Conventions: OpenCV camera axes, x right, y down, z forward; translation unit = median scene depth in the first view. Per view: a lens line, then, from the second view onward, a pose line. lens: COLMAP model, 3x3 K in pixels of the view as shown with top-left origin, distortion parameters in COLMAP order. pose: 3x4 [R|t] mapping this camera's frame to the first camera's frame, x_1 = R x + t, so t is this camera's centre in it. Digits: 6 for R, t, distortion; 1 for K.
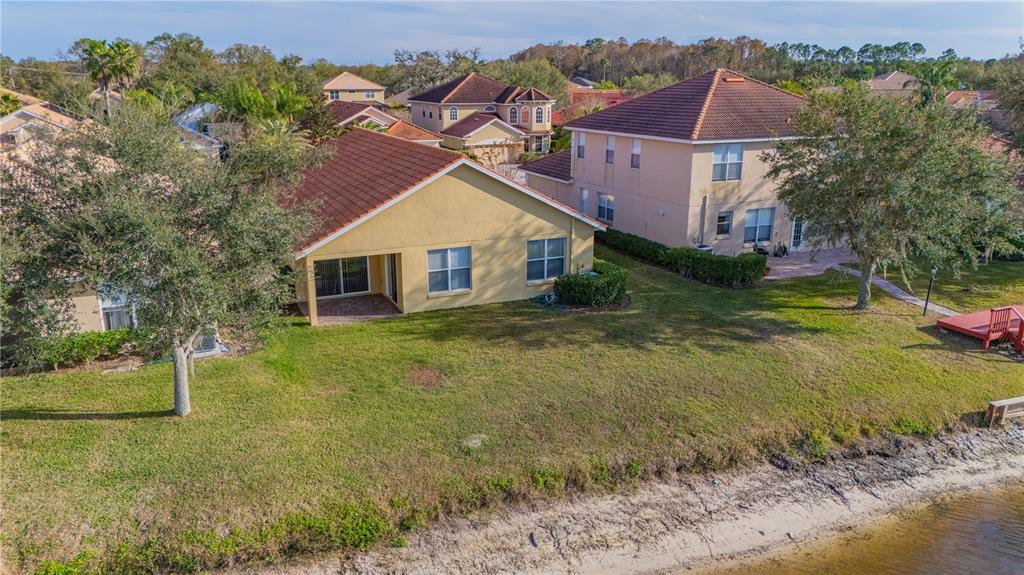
lens RADIAL K [[749.9, 0, 512.0], [0, 749.9, 287.5], [0, 0, 1]] dist [0.079442, -0.091429]
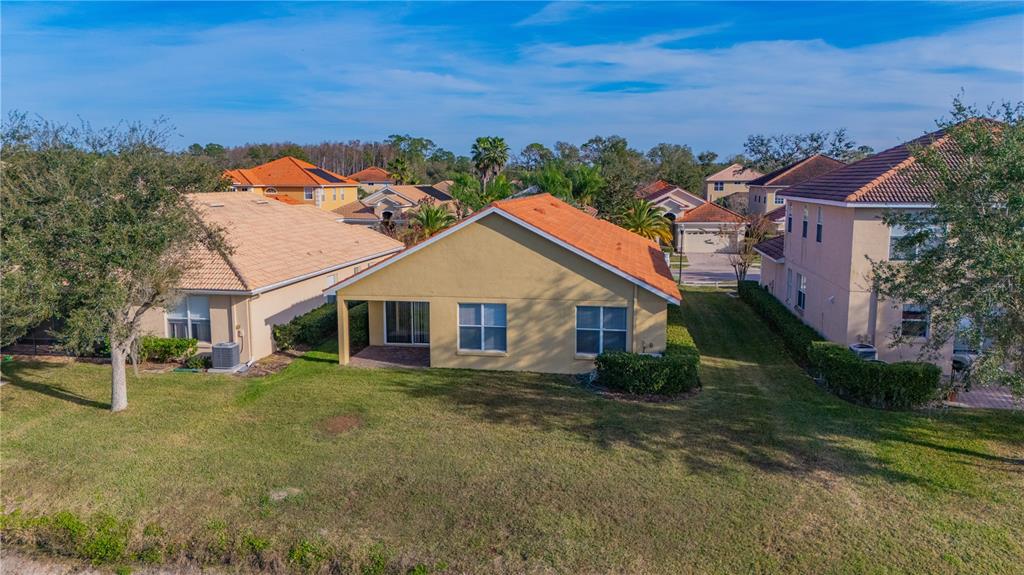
lens RADIAL K [[749.9, 0, 512.0], [0, 749.9, 287.5], [0, 0, 1]] dist [0.079442, -0.091429]
pose [[0.836675, 0.078629, -0.542026, 0.436489], [-0.147427, 0.985447, -0.084615, 0.000663], [0.527485, 0.150704, 0.836091, 0.245303]]
